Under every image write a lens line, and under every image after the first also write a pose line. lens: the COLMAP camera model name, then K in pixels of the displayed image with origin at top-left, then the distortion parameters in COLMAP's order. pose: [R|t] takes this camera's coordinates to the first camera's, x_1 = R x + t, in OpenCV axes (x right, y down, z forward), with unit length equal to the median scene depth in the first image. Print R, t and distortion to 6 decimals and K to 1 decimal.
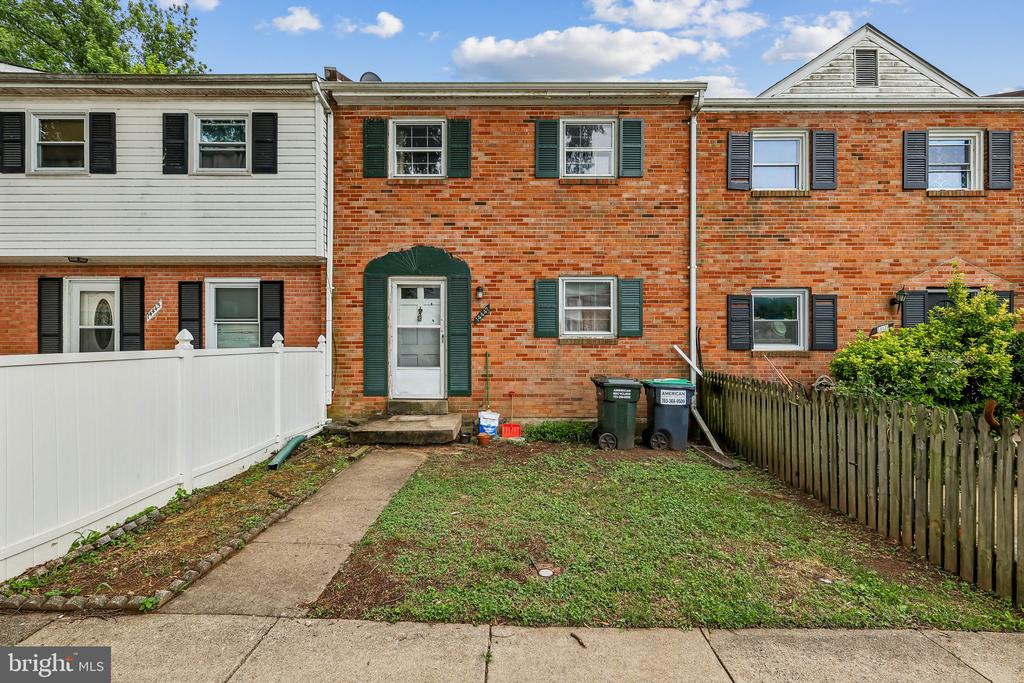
lens RADIAL K [[462.7, 0, 508.0], [0, 462.7, 326.7], [0, 0, 1]] dist [0.007021, -0.002199]
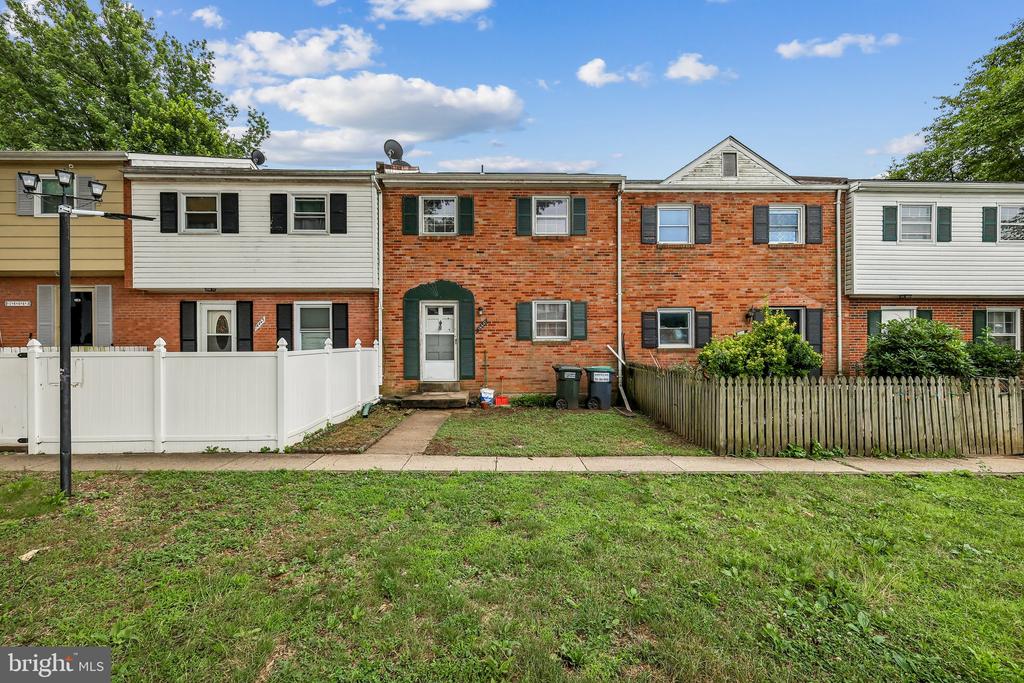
lens RADIAL K [[462.7, 0, 505.7], [0, 462.7, 324.7], [0, 0, 1]] dist [0.007021, -0.002199]
pose [[0.999768, -0.005087, 0.020910, -0.009703], [0.005265, 0.999950, -0.008455, -0.015378], [-0.020866, 0.008563, 0.999746, -0.520979]]
